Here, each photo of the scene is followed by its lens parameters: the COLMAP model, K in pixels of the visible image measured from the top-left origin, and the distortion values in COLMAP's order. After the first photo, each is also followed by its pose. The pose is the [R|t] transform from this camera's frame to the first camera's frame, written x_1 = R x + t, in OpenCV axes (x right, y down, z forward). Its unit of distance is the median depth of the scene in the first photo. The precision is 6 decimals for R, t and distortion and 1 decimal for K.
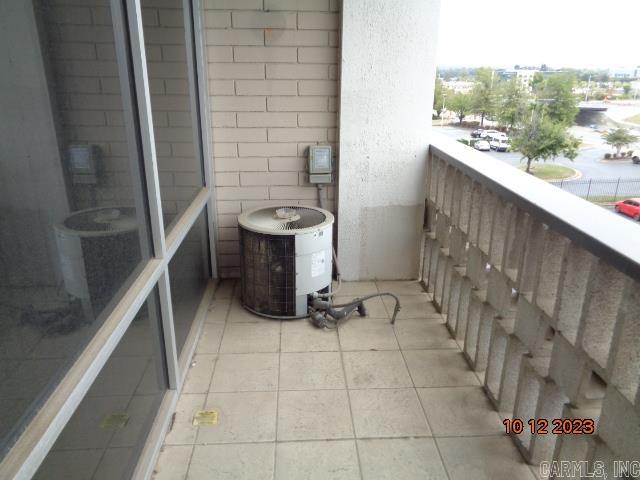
lens RADIAL K [[485.7, 0, 324.9], [0, 485.7, 236.3], [0, 0, 1]] dist [0.011839, 0.007238]
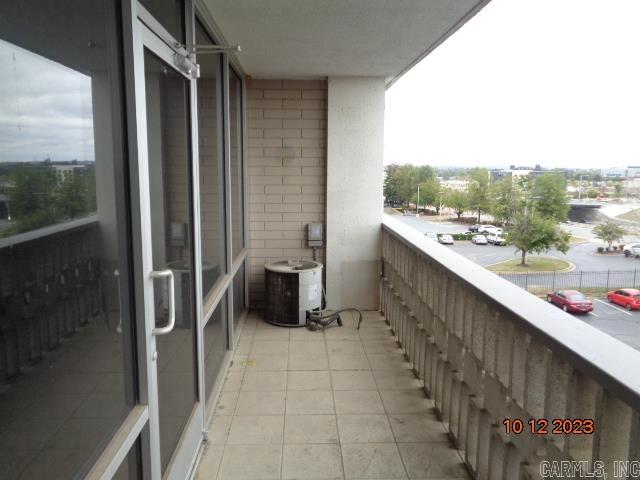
lens RADIAL K [[485.7, 0, 325.4], [0, 485.7, 238.2], [0, 0, 1]] dist [0.011839, 0.007238]
pose [[0.999967, 0.000271, -0.008073, 0.037971], [-0.001788, 0.982071, -0.188502, 0.167337], [0.007878, 0.188510, 0.982040, -0.587014]]
